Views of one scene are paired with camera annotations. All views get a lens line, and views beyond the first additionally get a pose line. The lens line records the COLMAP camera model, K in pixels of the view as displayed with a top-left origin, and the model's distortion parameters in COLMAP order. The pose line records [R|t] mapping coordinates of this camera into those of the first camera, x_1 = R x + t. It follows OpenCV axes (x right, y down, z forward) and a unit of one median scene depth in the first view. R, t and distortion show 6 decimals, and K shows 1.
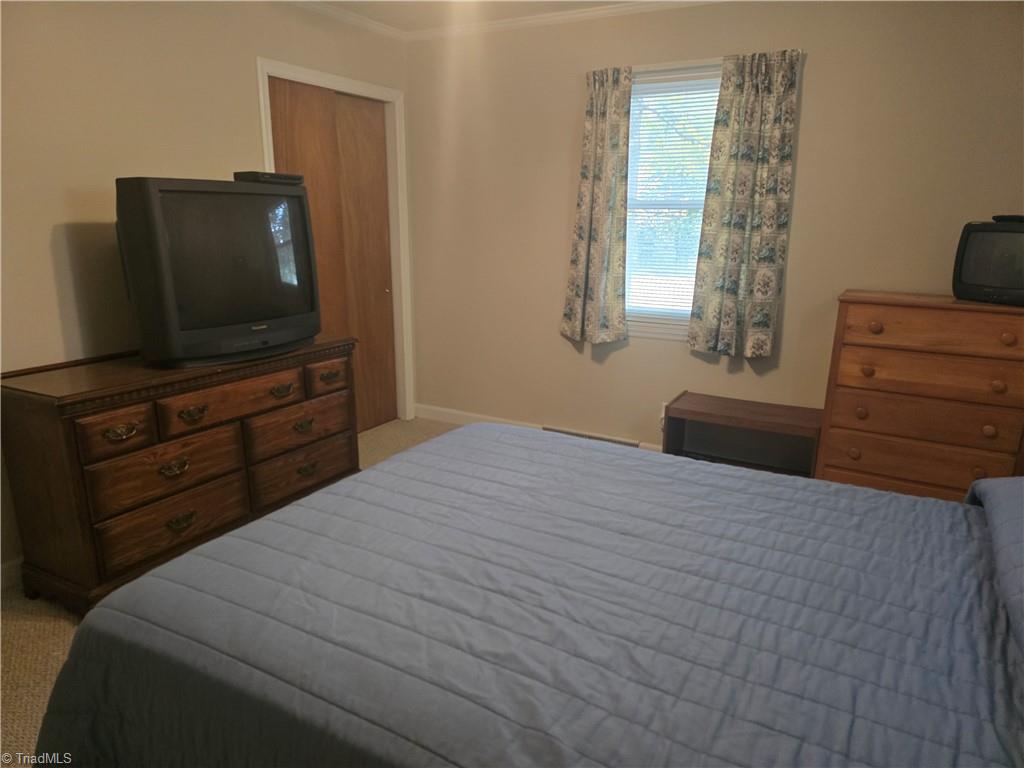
lens RADIAL K [[681.3, 0, 512.8], [0, 681.3, 399.3], [0, 0, 1]] dist [0.007865, 0.000771]
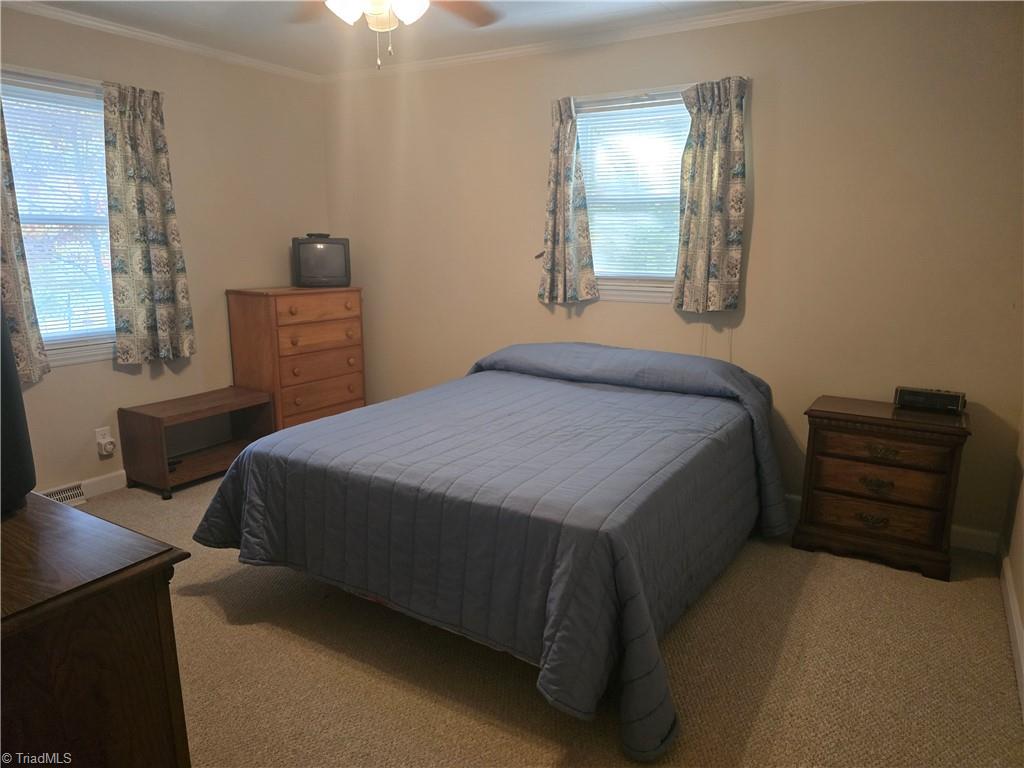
lens RADIAL K [[690.9, 0, 512.0], [0, 690.9, 384.0], [0, 0, 1]] dist [0.000141, -0.001695]
pose [[0.026056, -0.215090, 0.976246, -0.775011], [0.247982, 0.947444, 0.202126, -0.118689], [-0.968414, 0.236825, 0.078026, 0.409786]]
